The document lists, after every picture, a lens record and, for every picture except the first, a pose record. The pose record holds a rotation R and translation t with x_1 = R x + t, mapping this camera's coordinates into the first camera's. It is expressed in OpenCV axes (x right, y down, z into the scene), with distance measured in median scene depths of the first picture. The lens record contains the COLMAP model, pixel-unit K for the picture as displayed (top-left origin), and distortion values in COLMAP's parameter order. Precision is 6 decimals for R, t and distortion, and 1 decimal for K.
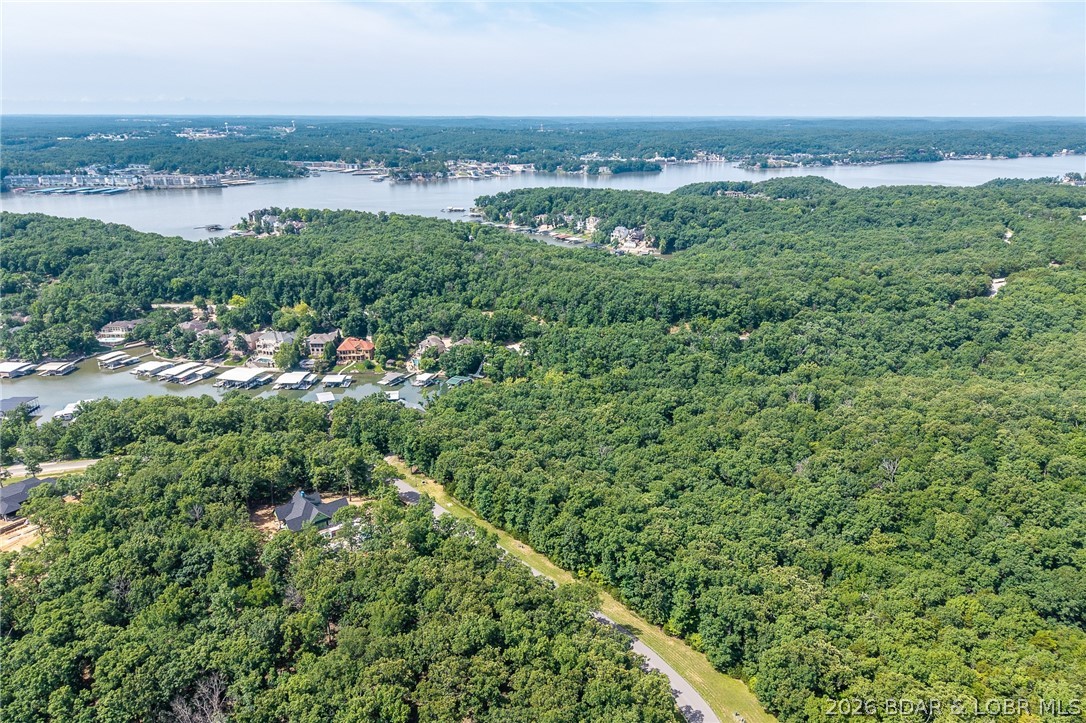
lens RADIAL K [[728.0, 0, 546.5], [0, 728.0, 371.8], [0, 0, 1]] dist [0.030289, -0.036772]
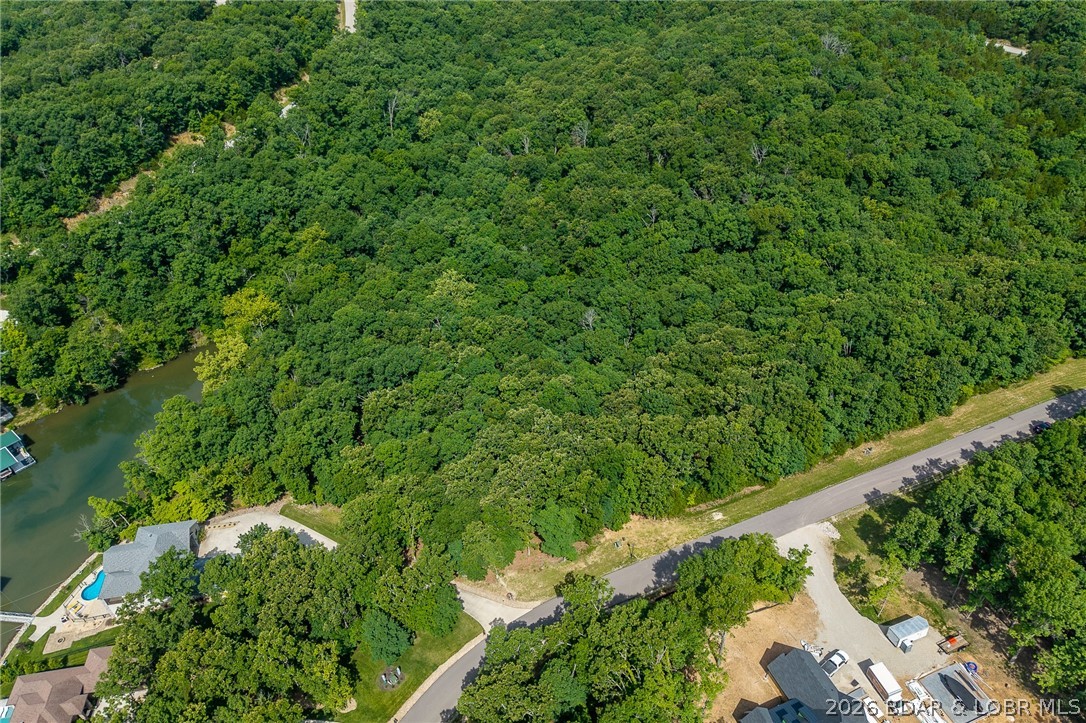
lens RADIAL K [[728.0, 0, 542.9], [0, 728.0, 362.7], [0, 0, 1]] dist [0.030289, -0.036772]
pose [[0.285294, -0.606541, 0.742102, -0.148945], [0.313142, 0.790778, 0.525940, -0.073566], [-0.905842, 0.082335, 0.415537, 0.249027]]
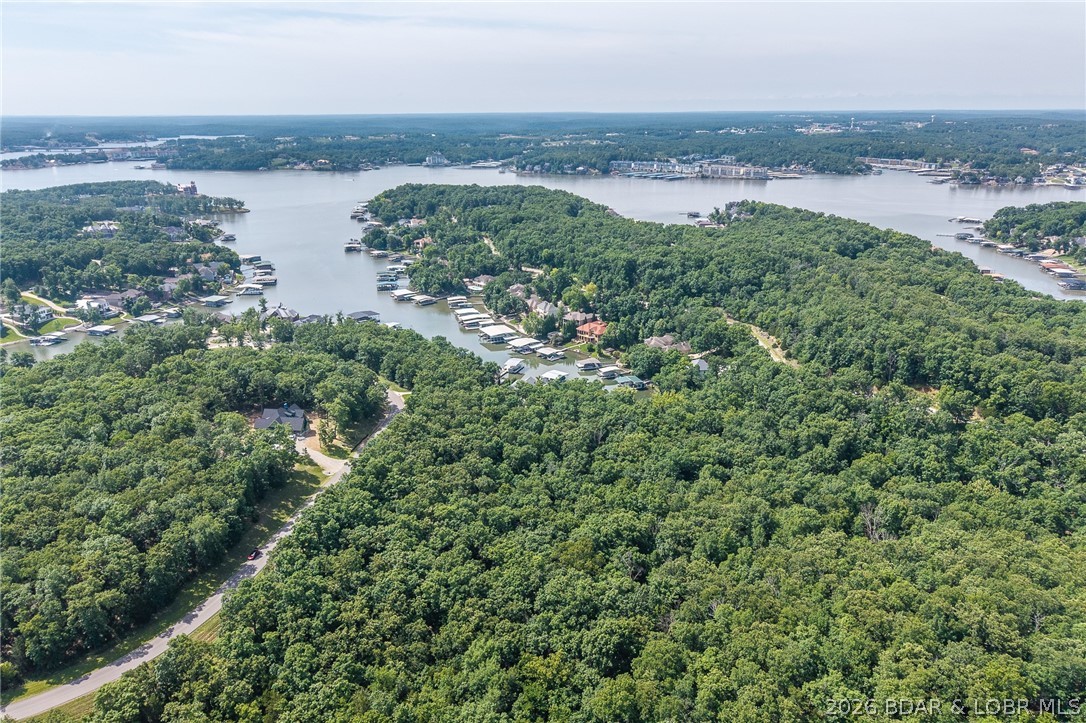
lens RADIAL K [[728.0, 0, 547.6], [0, 728.0, 366.6], [0, 0, 1]] dist [0.030289, -0.036772]
pose [[0.681404, 0.237210, -0.692401, 0.222806], [-0.237797, 0.966452, 0.097077, -0.035441], [0.692200, 0.098502, 0.714952, 0.105491]]
